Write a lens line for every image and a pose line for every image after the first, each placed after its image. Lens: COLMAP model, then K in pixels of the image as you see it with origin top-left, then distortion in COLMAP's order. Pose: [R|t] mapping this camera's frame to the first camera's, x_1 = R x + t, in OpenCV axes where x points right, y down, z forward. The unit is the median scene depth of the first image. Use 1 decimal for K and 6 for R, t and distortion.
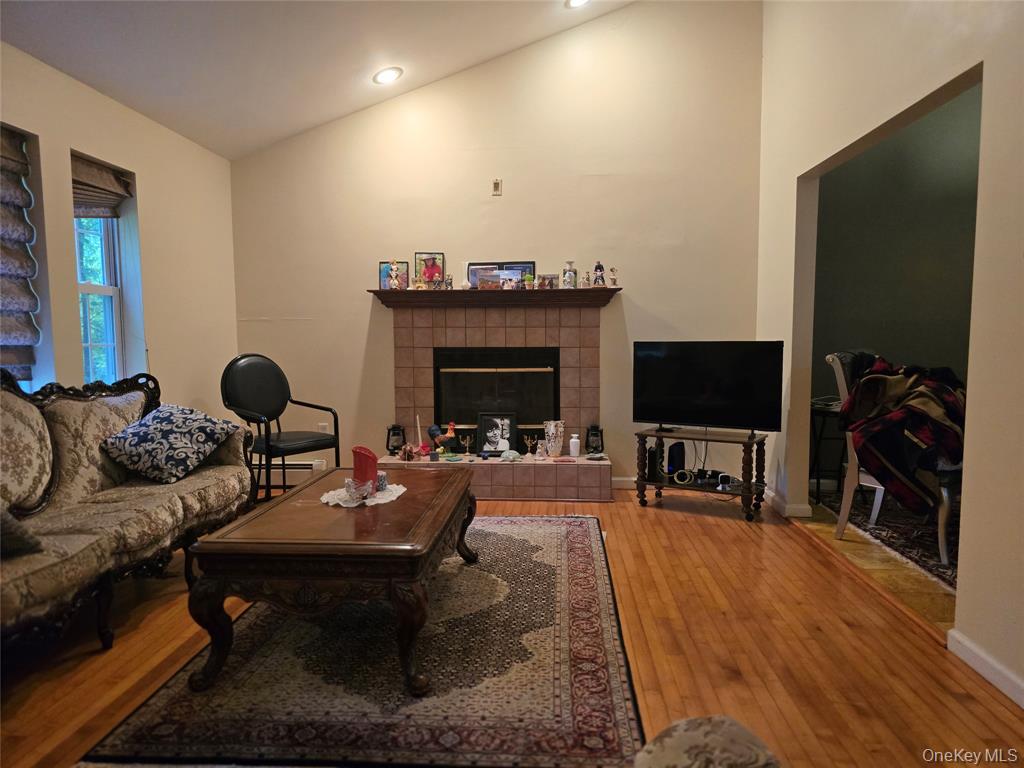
lens RADIAL K [[690.3, 0, 513.2], [0, 690.3, 396.9], [0, 0, 1]] dist [0.069210, -0.073762]
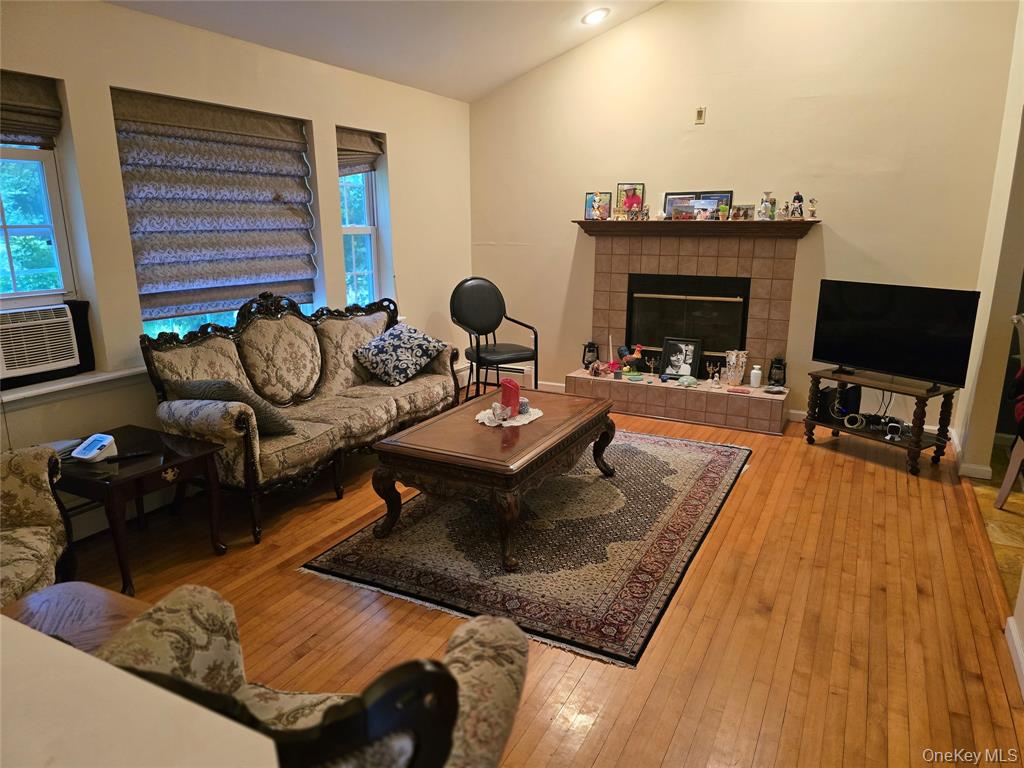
lens RADIAL K [[689.4, 0, 511.8], [0, 689.4, 393.3], [0, 0, 1]] dist [0.067665, -0.061264]
pose [[0.916024, 0.103726, -0.387479, 0.230751], [-0.038561, 0.984285, 0.172326, -0.099117], [0.399265, -0.142913, 0.905629, -0.122352]]
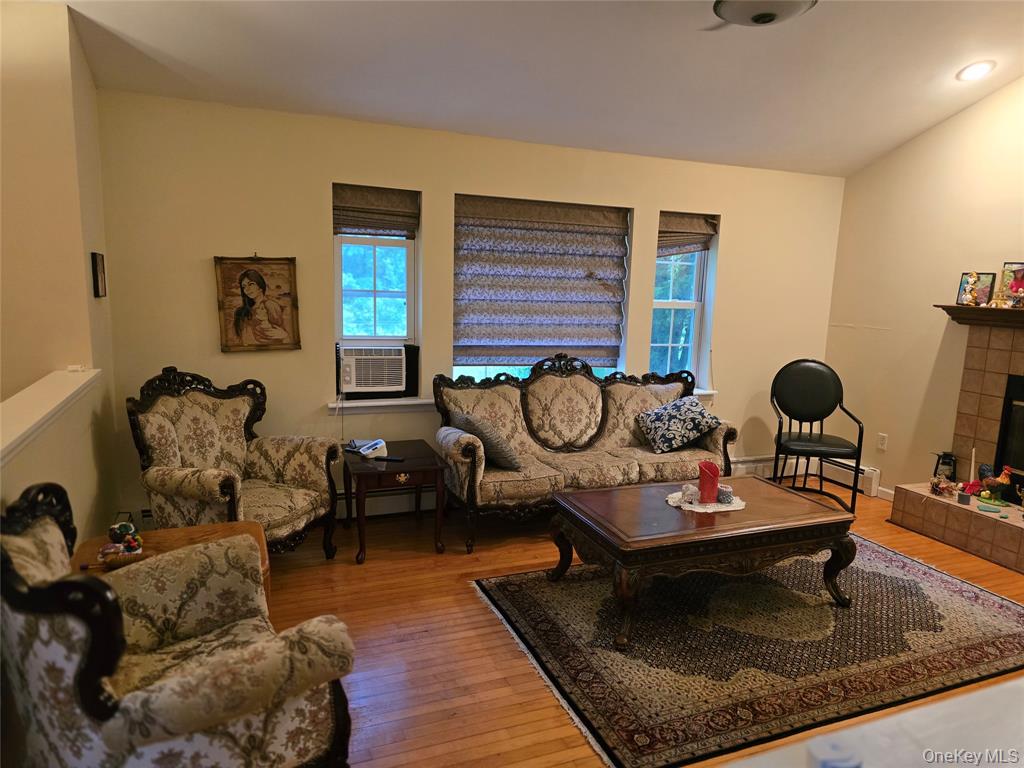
lens RADIAL K [[680.4, 0, 528.0], [0, 680.4, 397.4], [0, 0, 1]] dist [0.128704, -0.129449]
pose [[0.447164, 0.170382, -0.878074, 0.561462], [-0.112876, 0.984591, 0.133567, -0.136874], [0.887301, 0.039387, 0.459505, 0.128046]]
